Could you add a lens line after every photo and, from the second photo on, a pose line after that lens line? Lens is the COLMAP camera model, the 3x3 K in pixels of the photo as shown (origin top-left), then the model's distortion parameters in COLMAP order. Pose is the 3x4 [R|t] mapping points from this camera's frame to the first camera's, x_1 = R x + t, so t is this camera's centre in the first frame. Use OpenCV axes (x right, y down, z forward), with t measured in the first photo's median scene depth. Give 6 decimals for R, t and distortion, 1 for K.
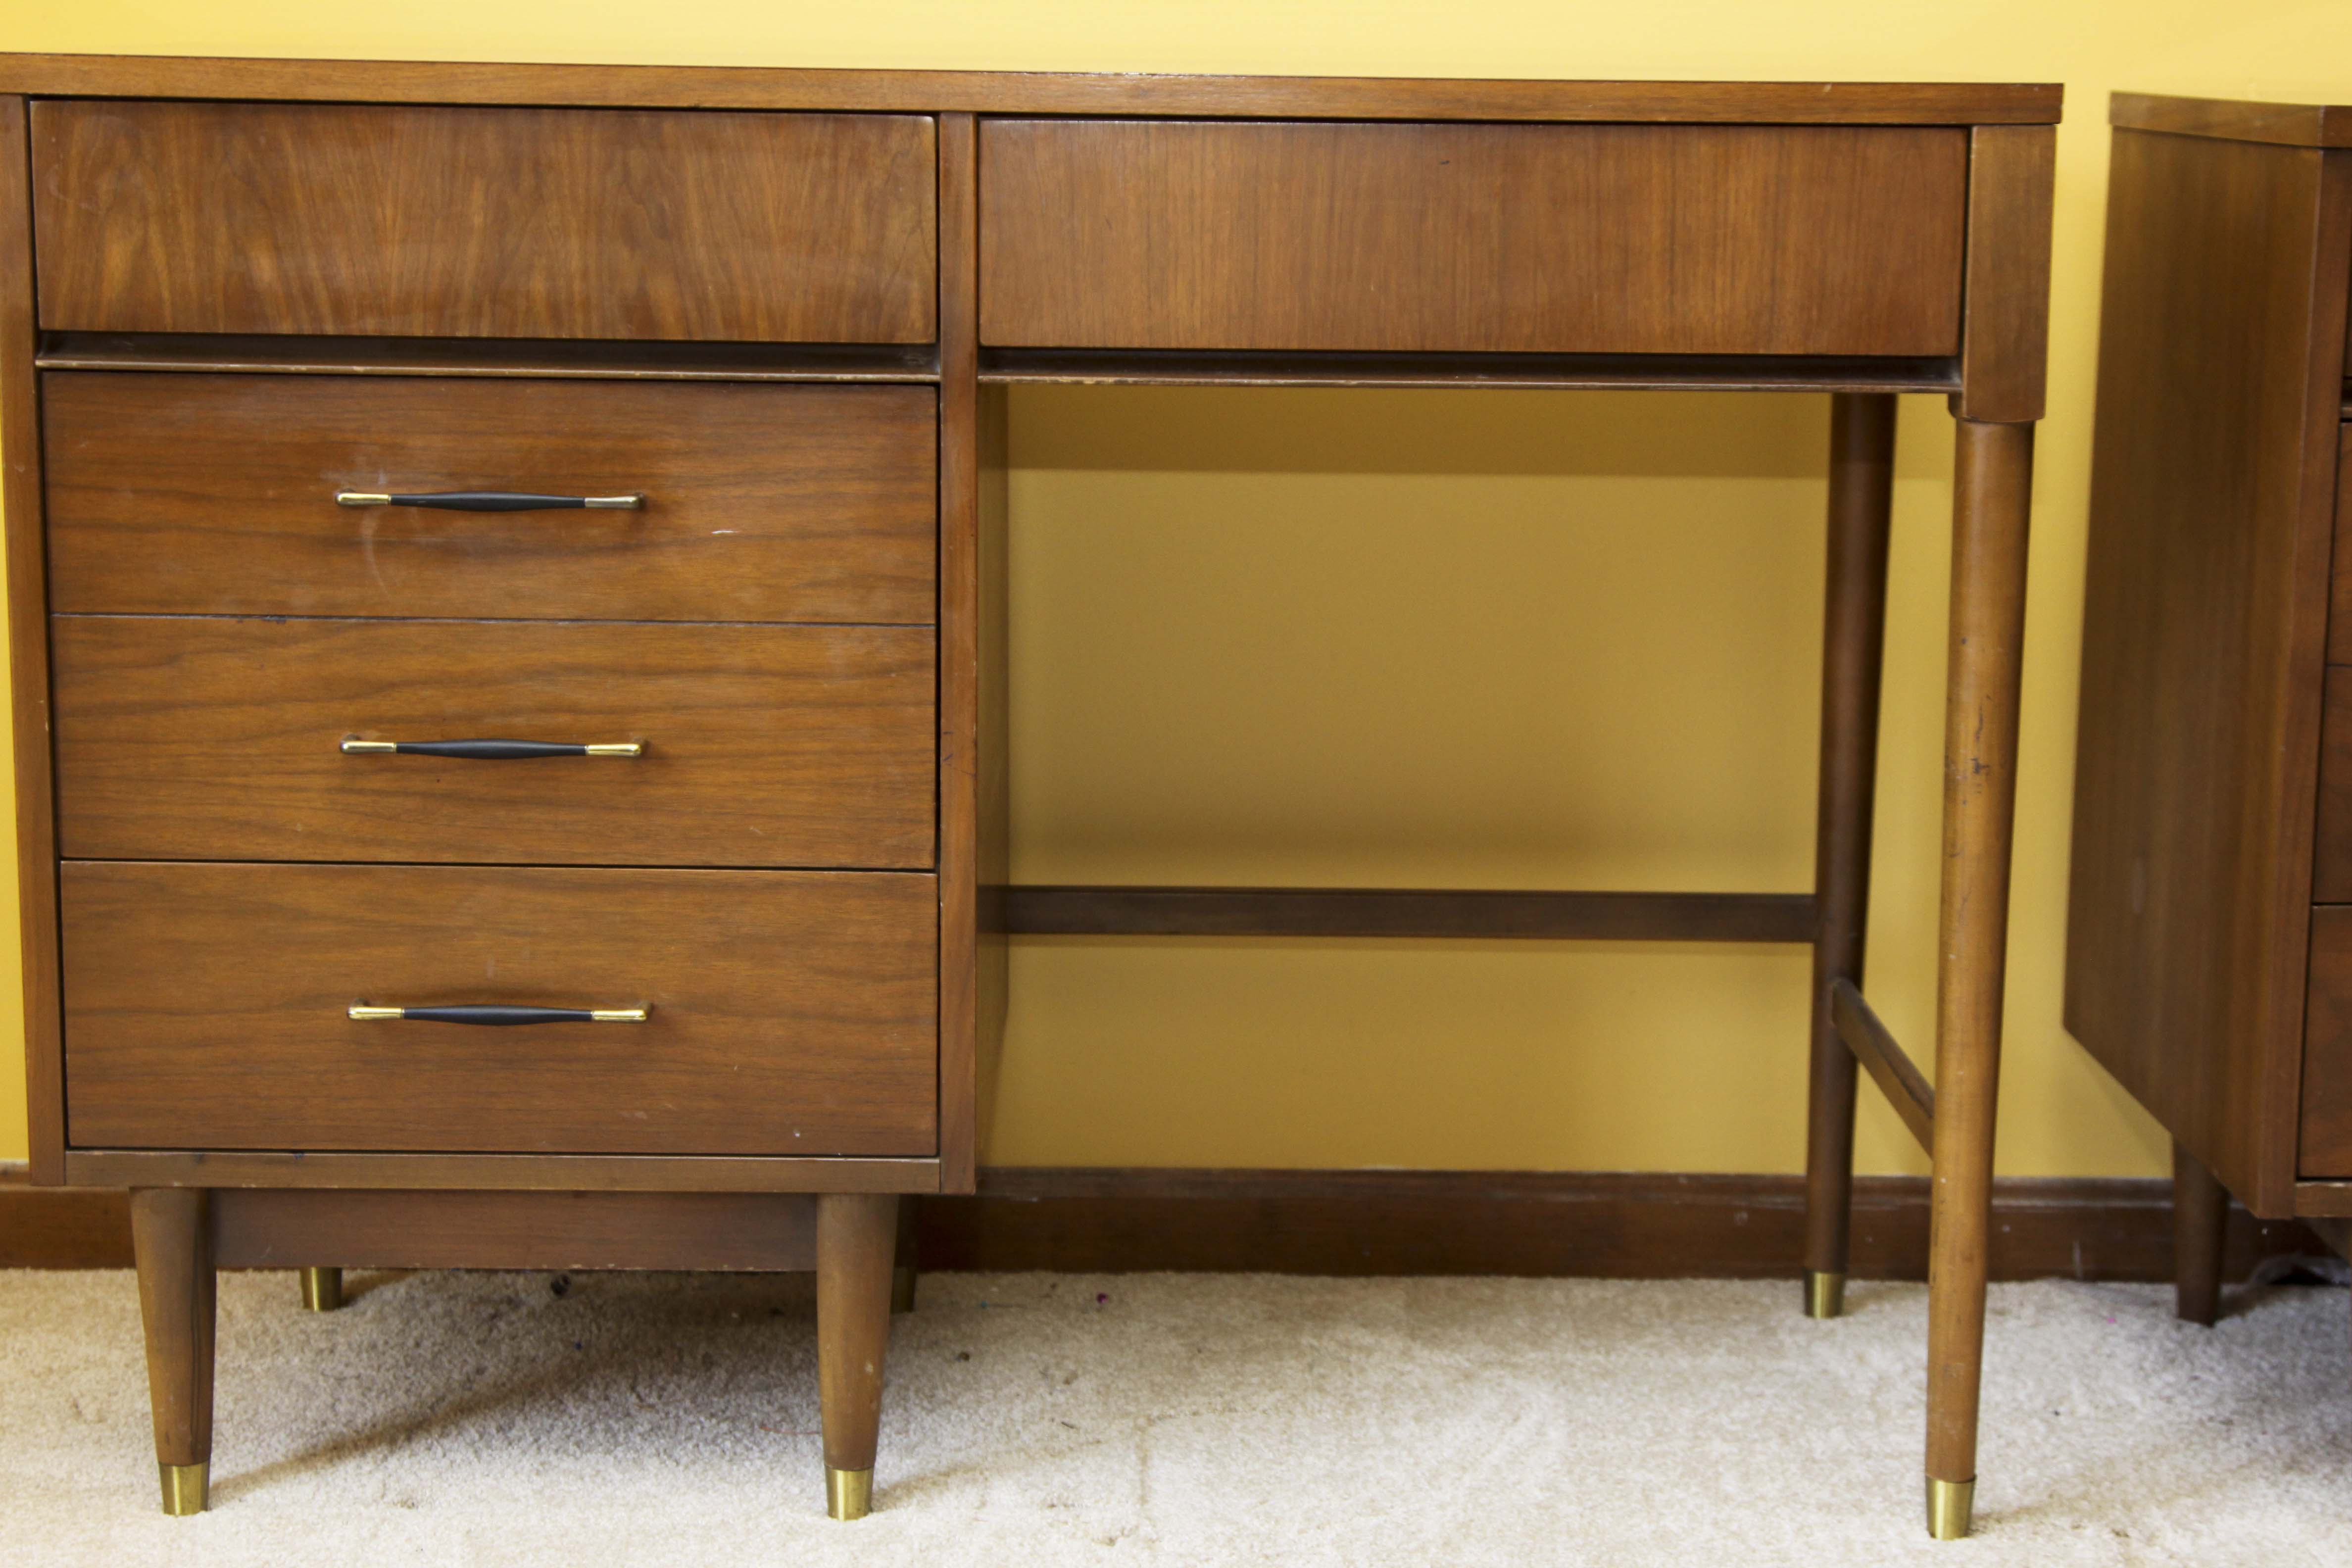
lens RADIAL K [[4227.4, 0, 1195.3], [0, 4227.4, 798.0], [0, 0, 1]] dist [0.070932, 0.000000]
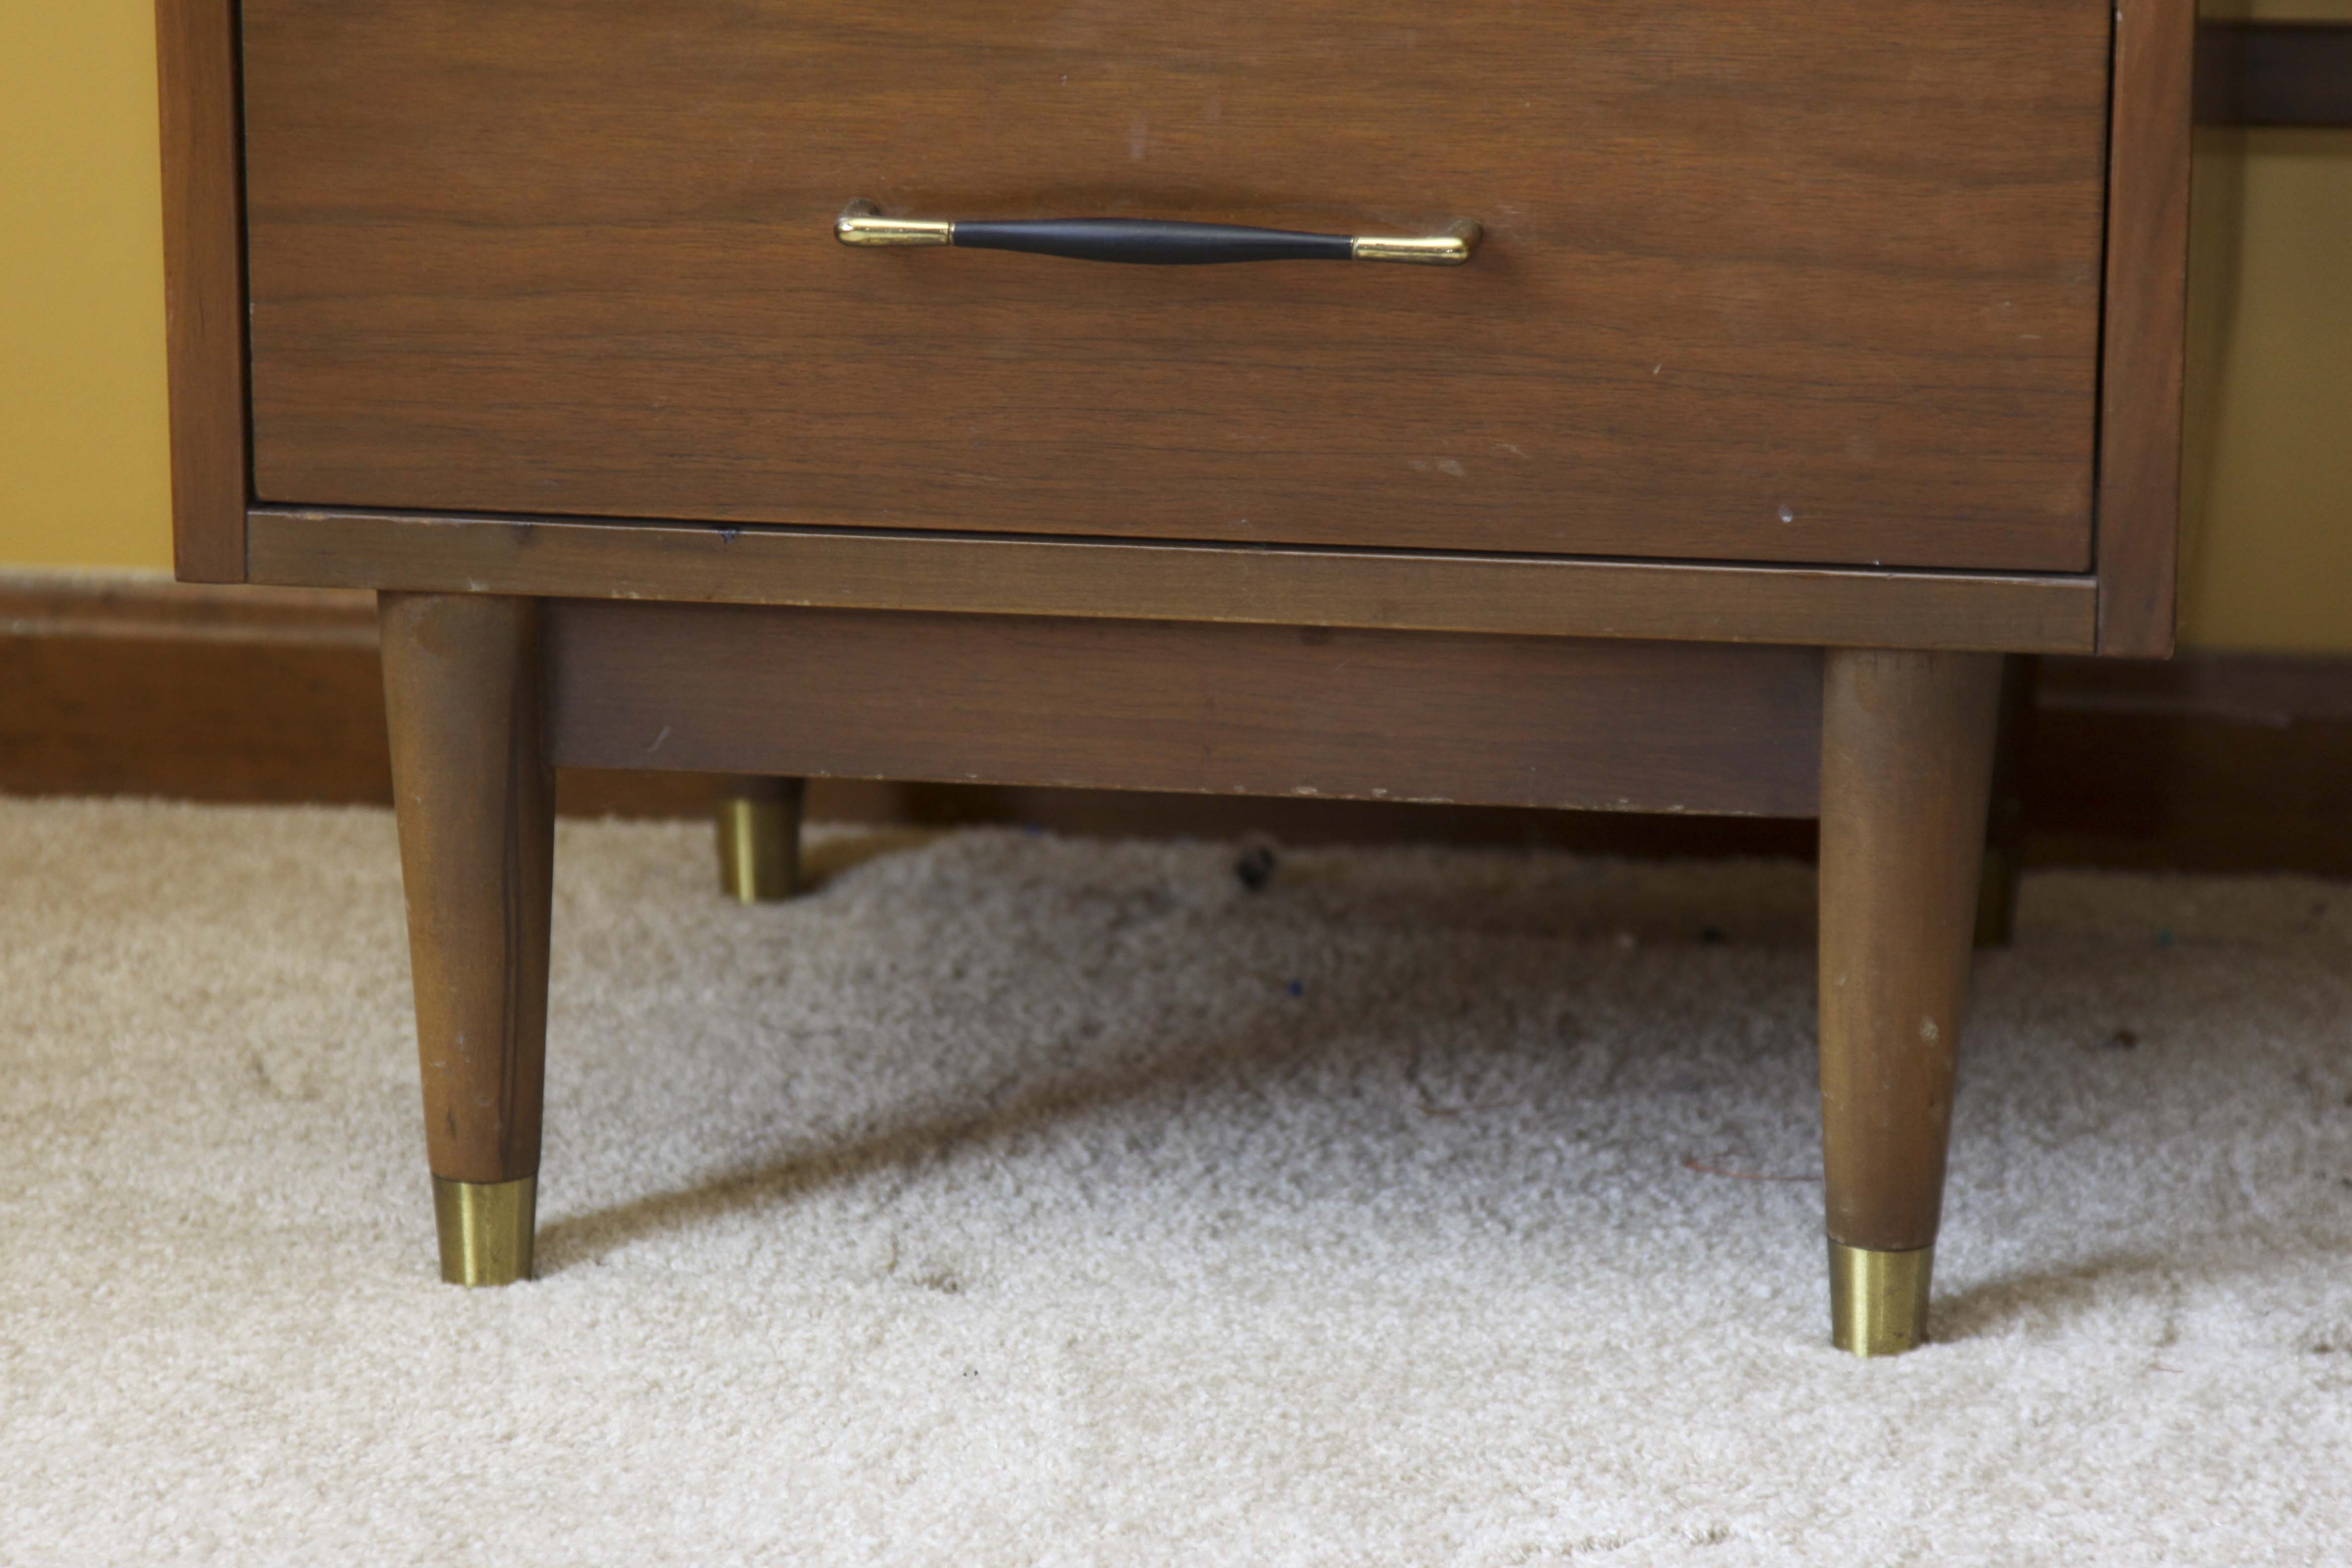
lens RADIAL K [[8991.5, 0, 1196.8], [0, 8991.5, 778.2], [0, 0, 1]] dist [0.472124, 0.000000]
pose [[0.988950, 0.029486, -0.145286, -0.014059], [-0.017781, 0.996538, 0.081215, 0.029286], [0.147178, -0.077734, 0.986051, 0.020014]]
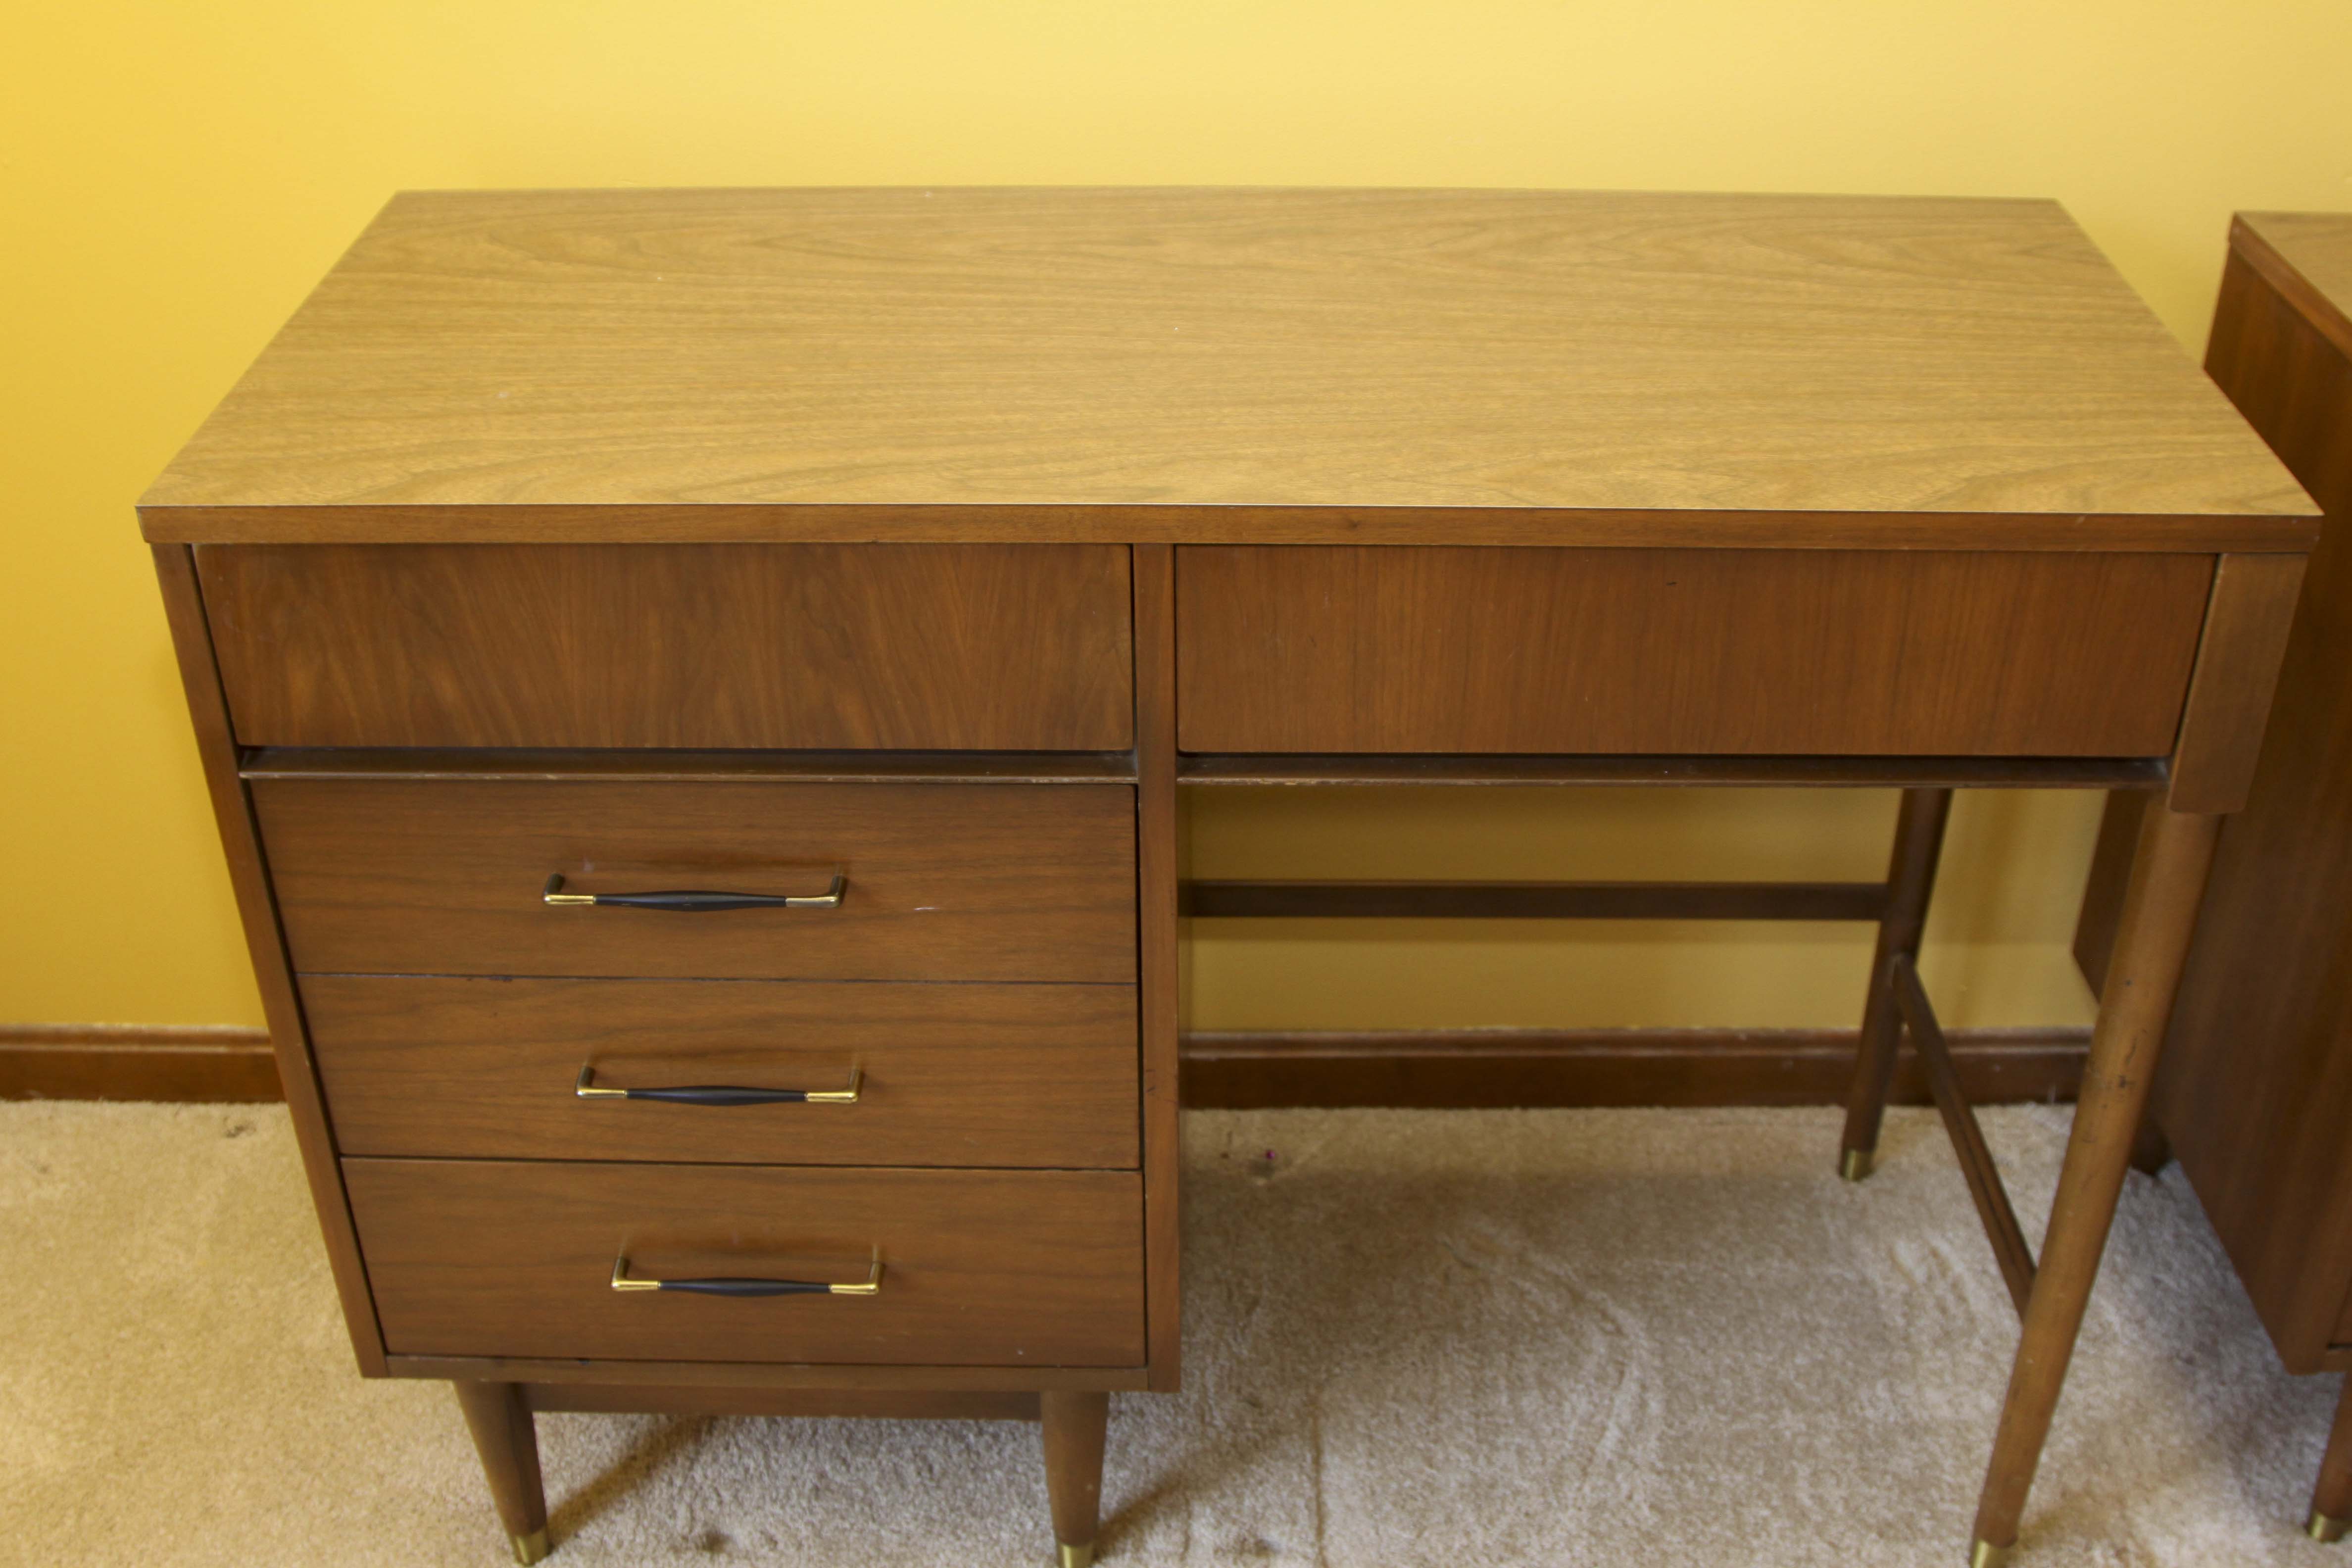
lens RADIAL K [[2461.7, 0, 1205.4], [0, 2461.7, 773.1], [0, 0, 1]] dist [-0.112246, 0.000000]
pose [[0.999811, 0.000261, -0.019443, -0.032781], [0.006932, 0.929429, 0.368935, -0.301928], [0.018167, -0.369000, 0.929252, 0.459760]]
